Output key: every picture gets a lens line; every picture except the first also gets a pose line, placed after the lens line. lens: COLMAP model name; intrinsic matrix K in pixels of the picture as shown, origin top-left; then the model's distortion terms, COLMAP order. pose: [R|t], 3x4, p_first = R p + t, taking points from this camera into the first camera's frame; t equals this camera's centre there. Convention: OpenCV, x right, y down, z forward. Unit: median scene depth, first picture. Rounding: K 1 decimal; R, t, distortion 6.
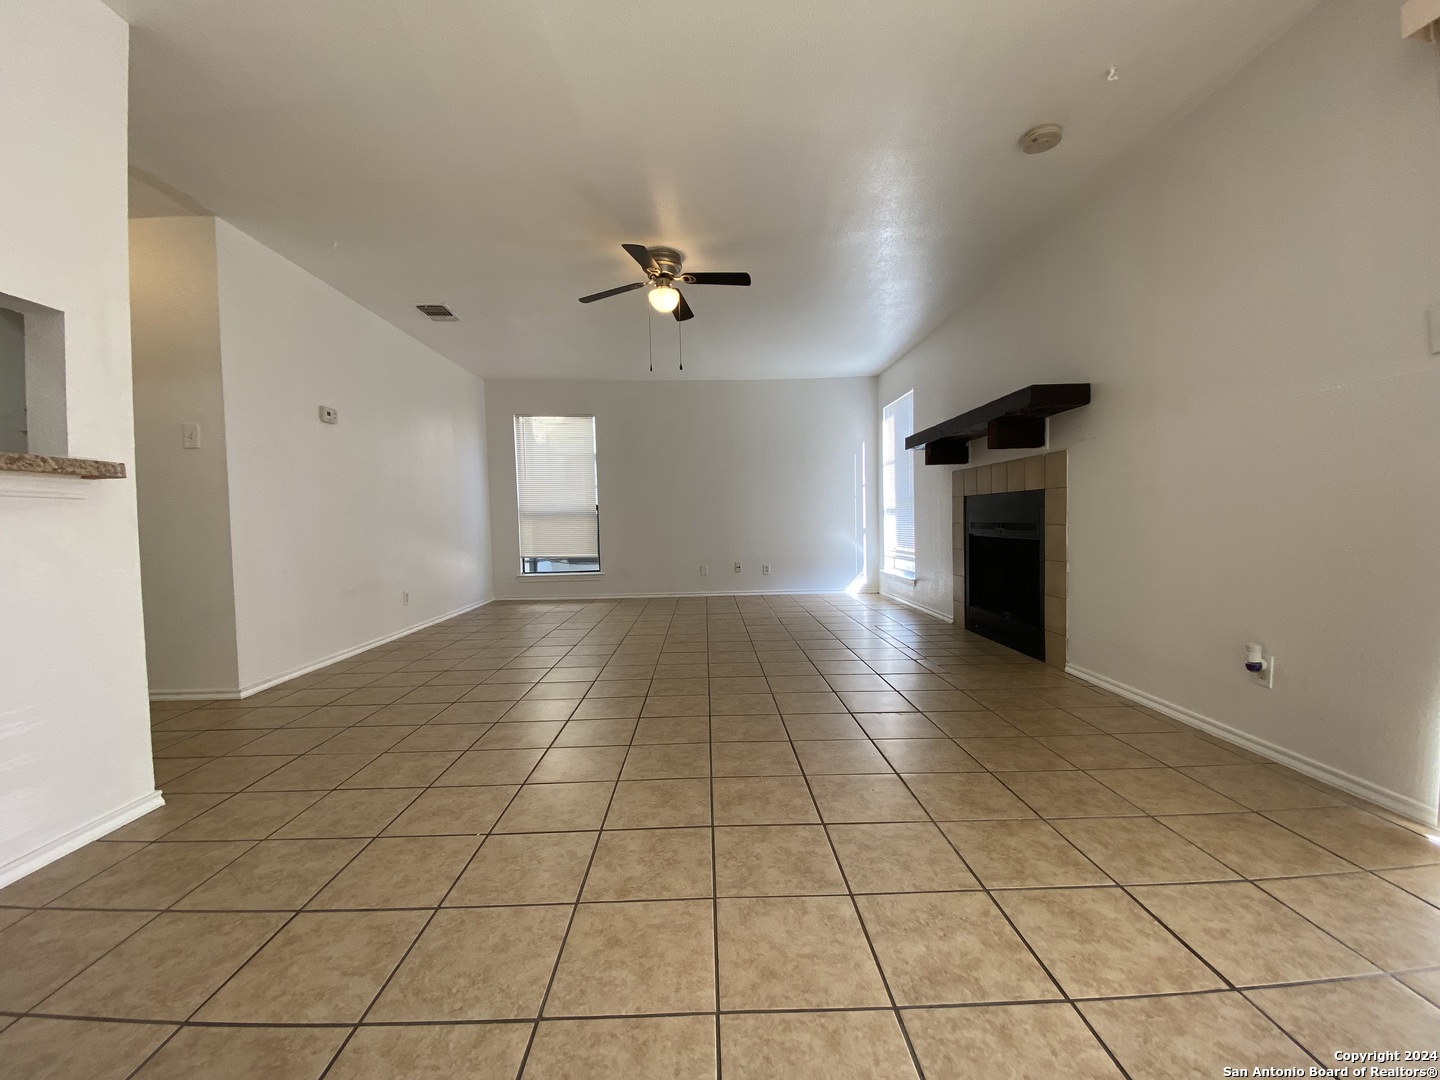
lens RADIAL K [[583.9, 0, 718.8], [0, 583.9, 544.4], [0, 0, 1]] dist [0.019543, -0.018396]
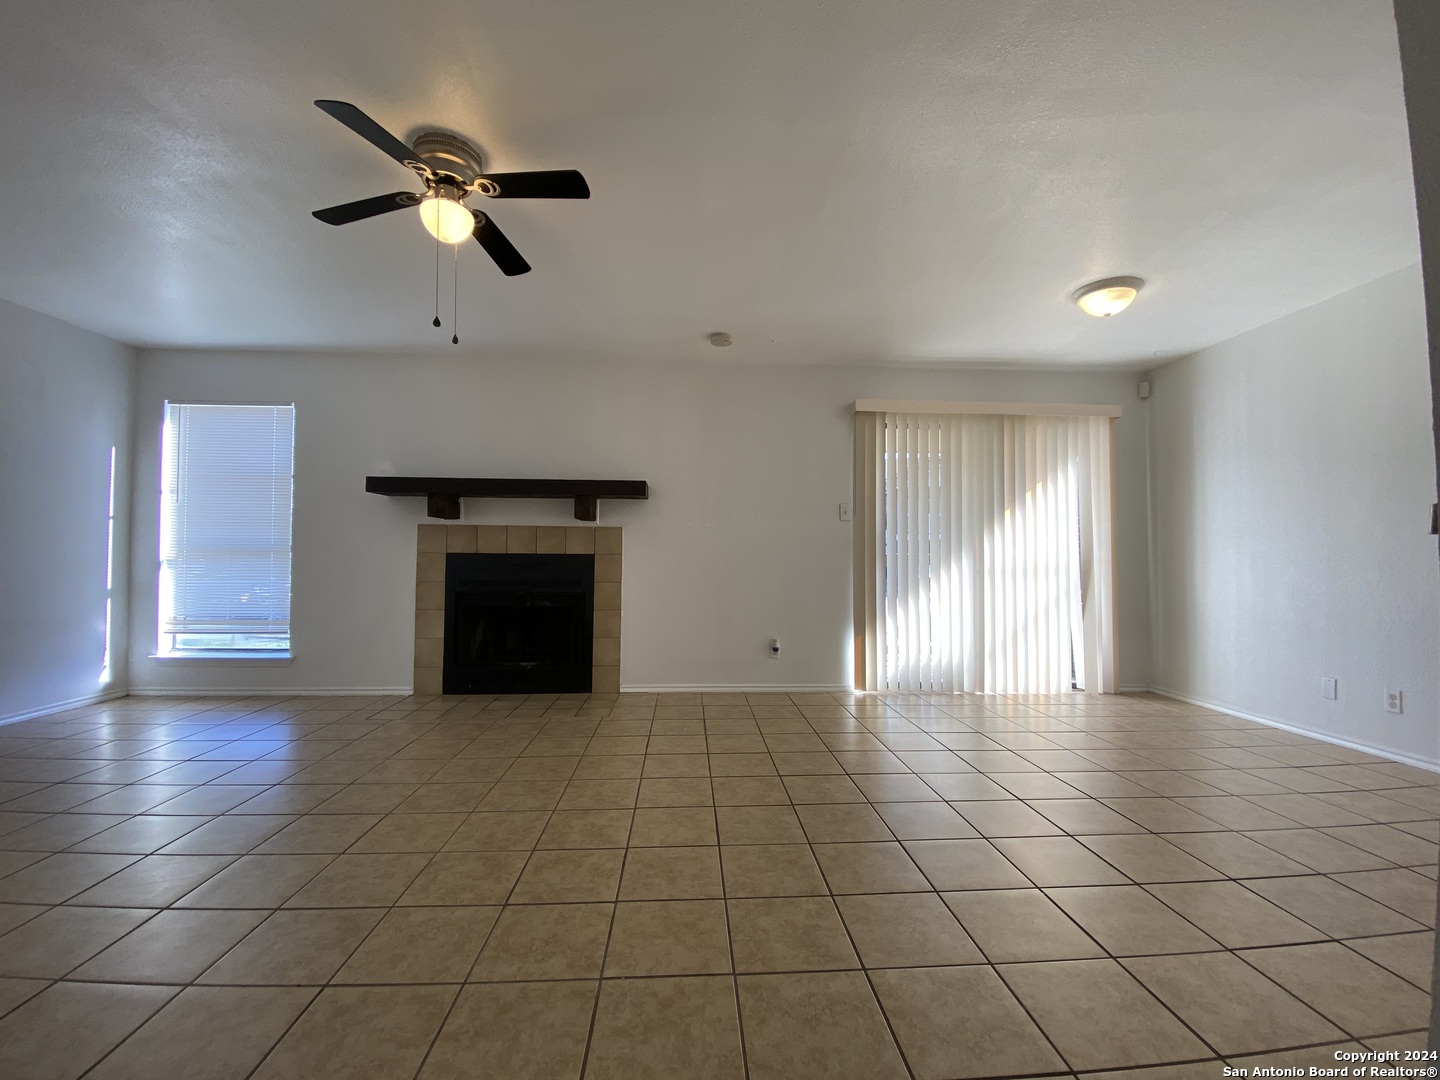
lens RADIAL K [[583.9, 0, 718.7], [0, 583.9, 538.8], [0, 0, 1]] dist [0.019543, -0.018396]
pose [[-0.032889, 0.053592, 0.998021, -0.864540], [0.037012, 0.997942, -0.052368, -0.061425], [-0.998773, 0.035217, -0.034805, 0.936301]]
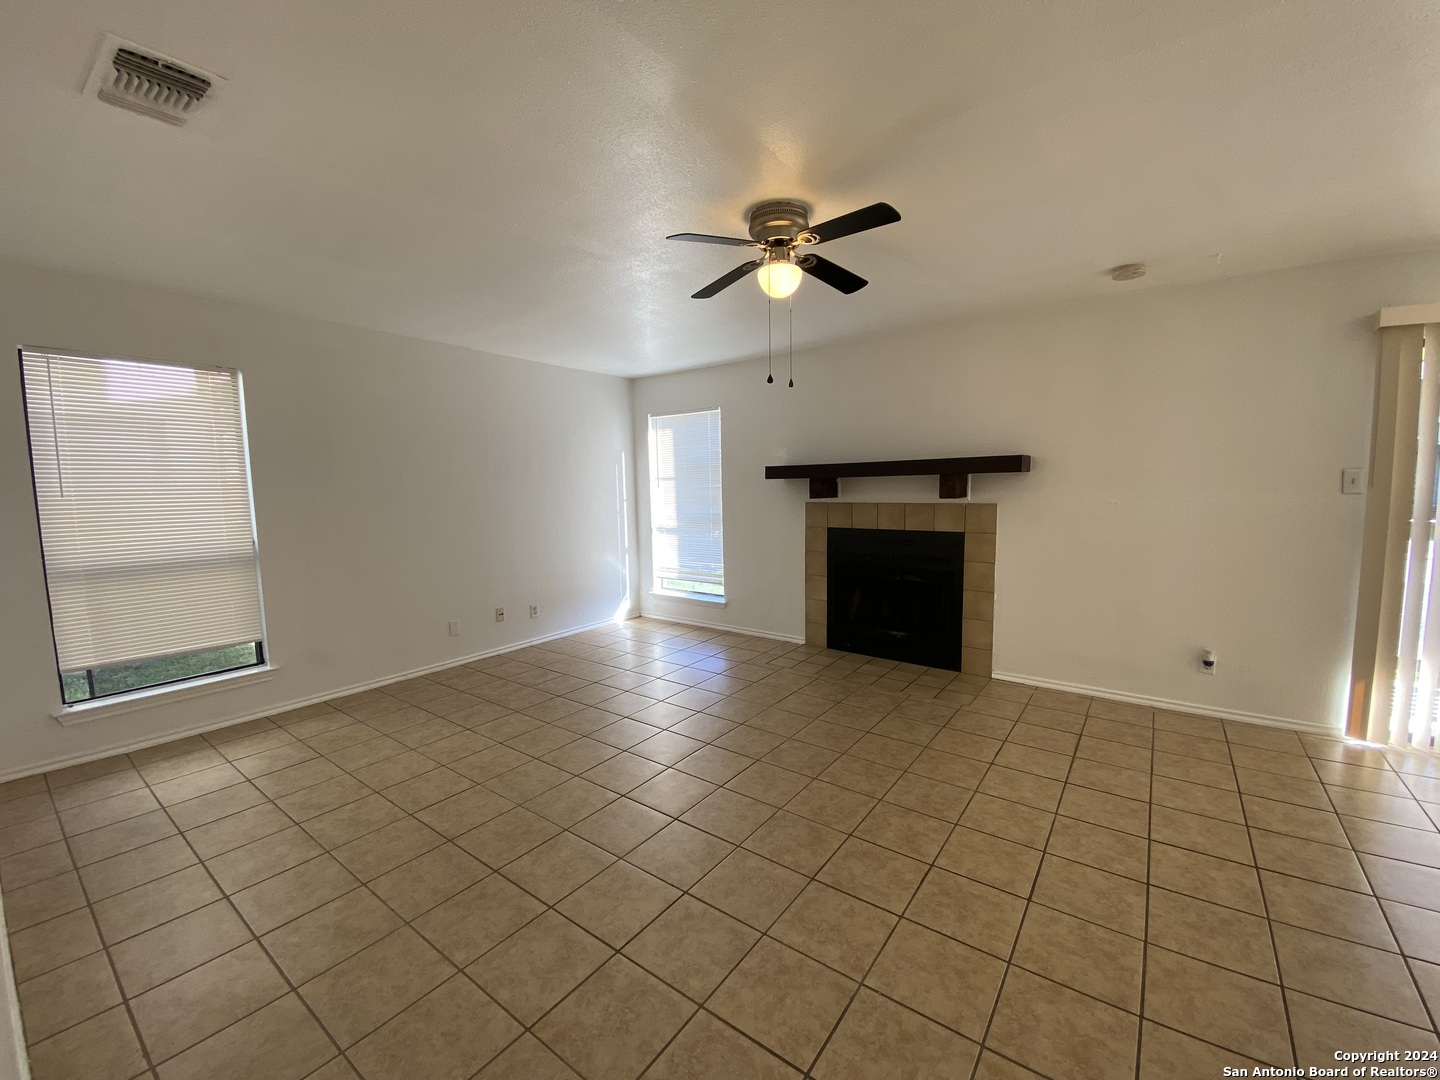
lens RADIAL K [[583.9, 0, 713.7], [0, 583.9, 539.1], [0, 0, 1]] dist [0.019543, -0.018396]
pose [[0.622053, -0.063391, 0.780405, -0.867234], [0.036812, 0.997983, 0.051723, -0.196009], [-0.782109, -0.003446, 0.623132, 0.786298]]
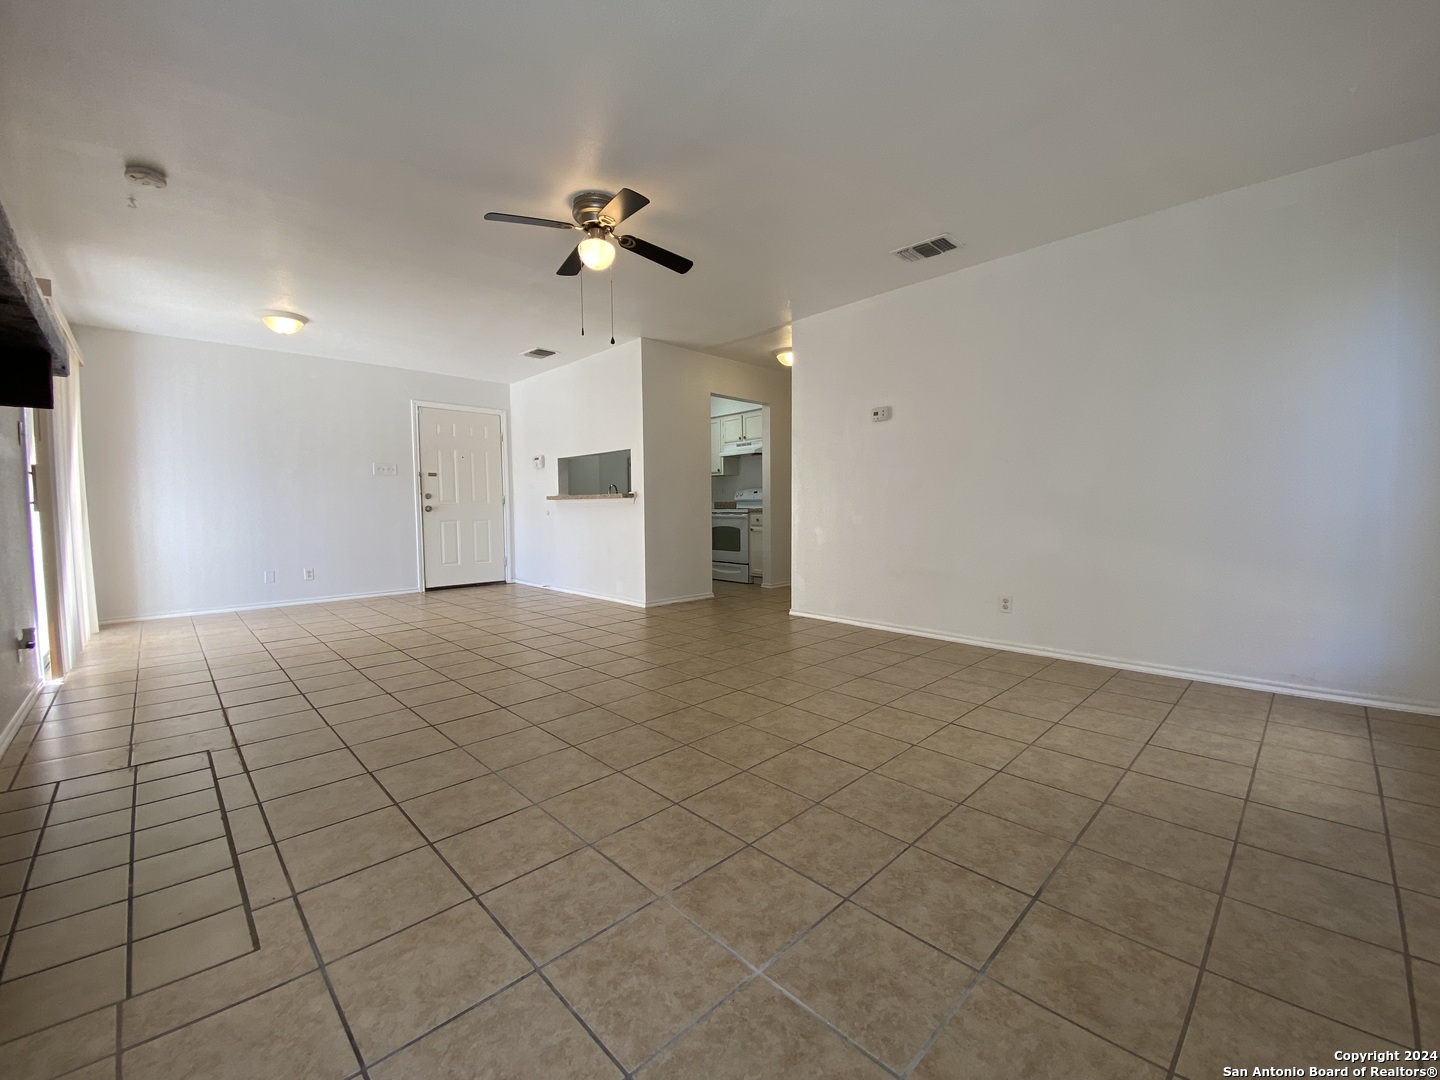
lens RADIAL K [[583.9, 0, 716.6], [0, 583.9, 536.9], [0, 0, 1]] dist [0.019543, -0.018396]
pose [[-0.735218, 0.060203, -0.675152, 0.475031], [-0.006023, 0.995428, 0.095322, -0.121400], [0.677804, 0.074149, -0.731494, 2.207788]]
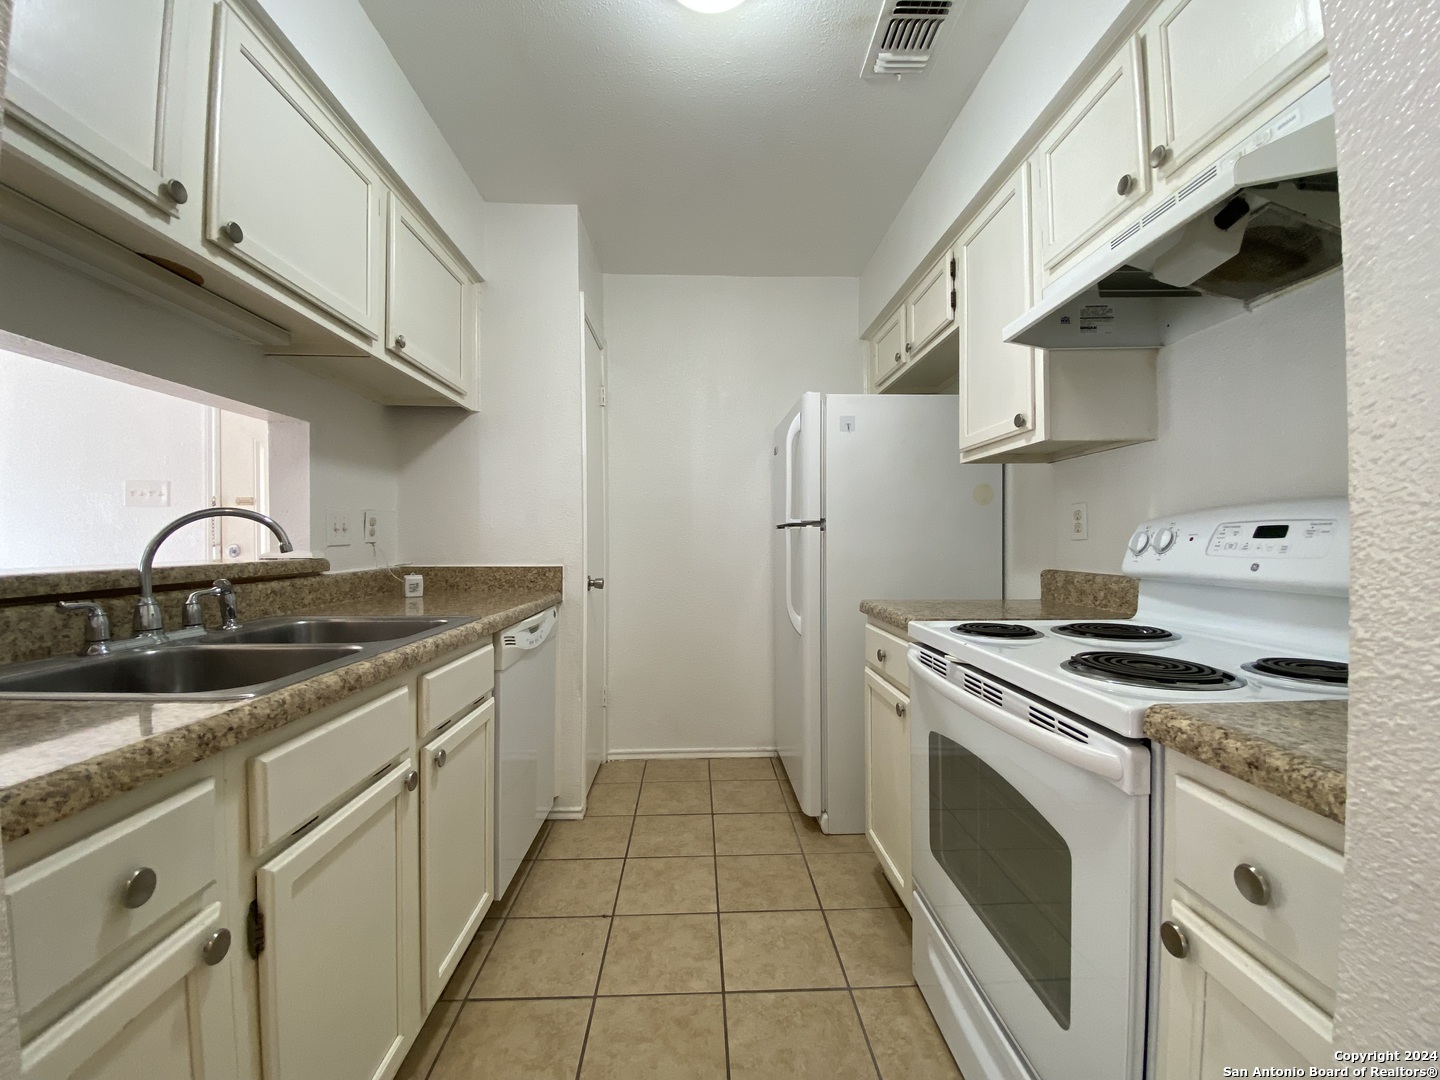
lens RADIAL K [[583.9, 0, 717.3], [0, 583.9, 539.0], [0, 0, 1]] dist [0.019543, -0.018396]
pose [[-0.999581, 0.027127, -0.010081, -1.118558], [0.026697, 0.998818, 0.040613, -0.093103], [0.011171, 0.040327, -0.999124, 0.727533]]
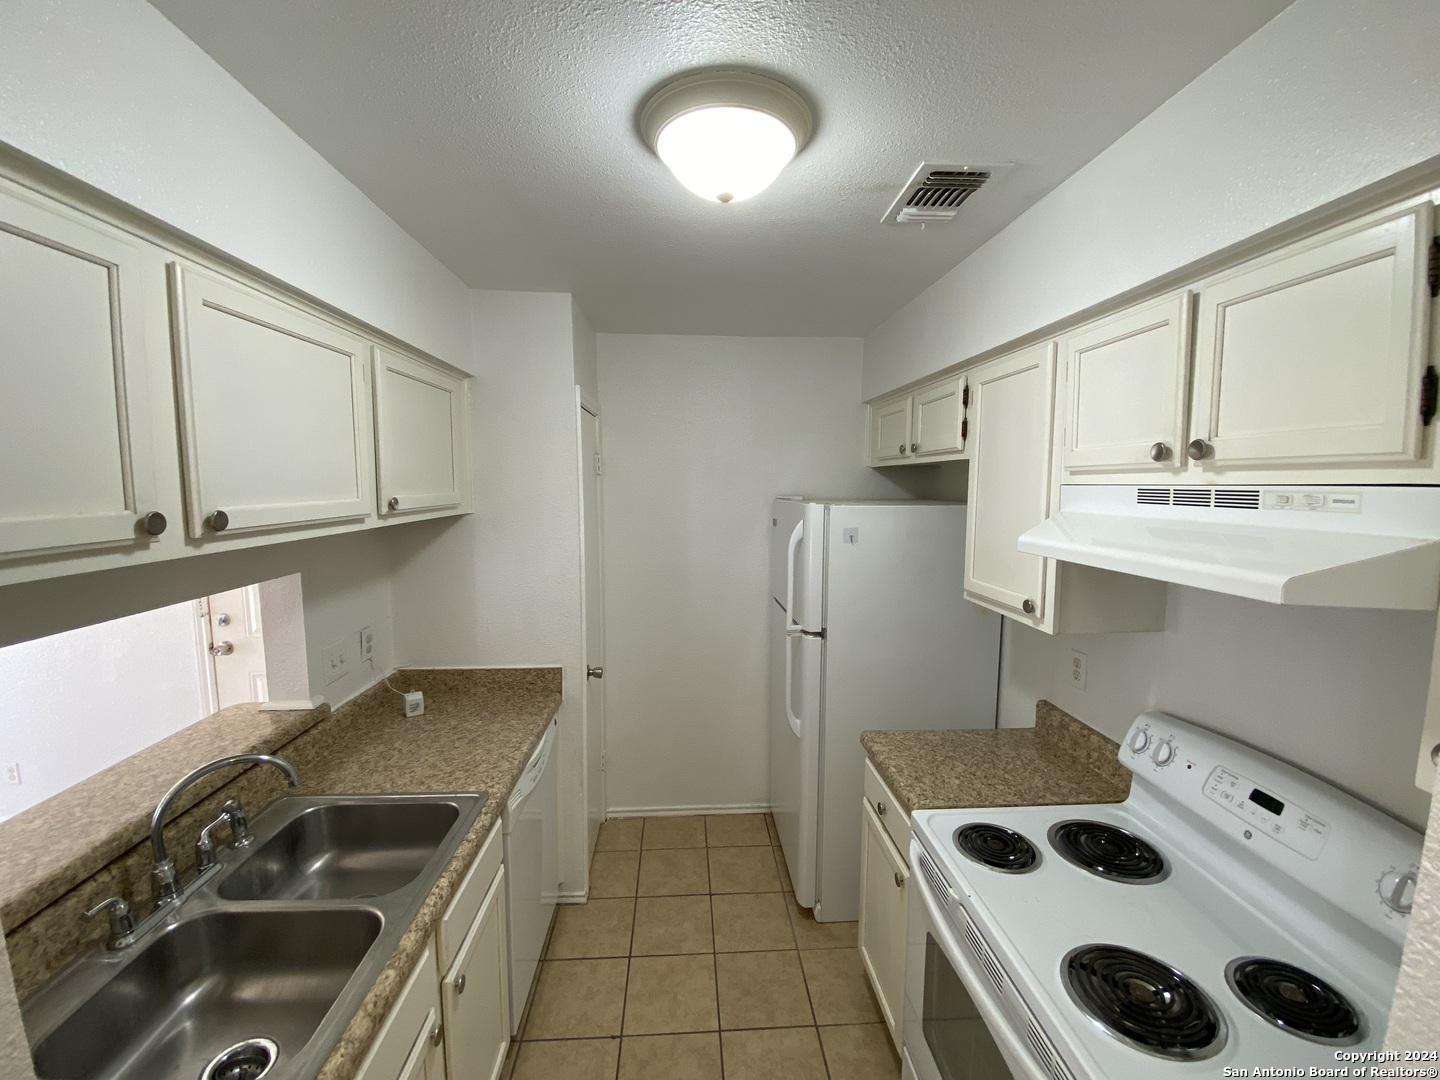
lens RADIAL K [[583.9, 0, 717.4], [0, 583.9, 540.2], [0, 0, 1]] dist [0.019543, -0.018396]
pose [[-0.999261, 0.022816, -0.030944, -1.104475], [0.018118, 0.989353, 0.144407, -0.320111], [0.033909, 0.143739, -0.989034, 0.699990]]
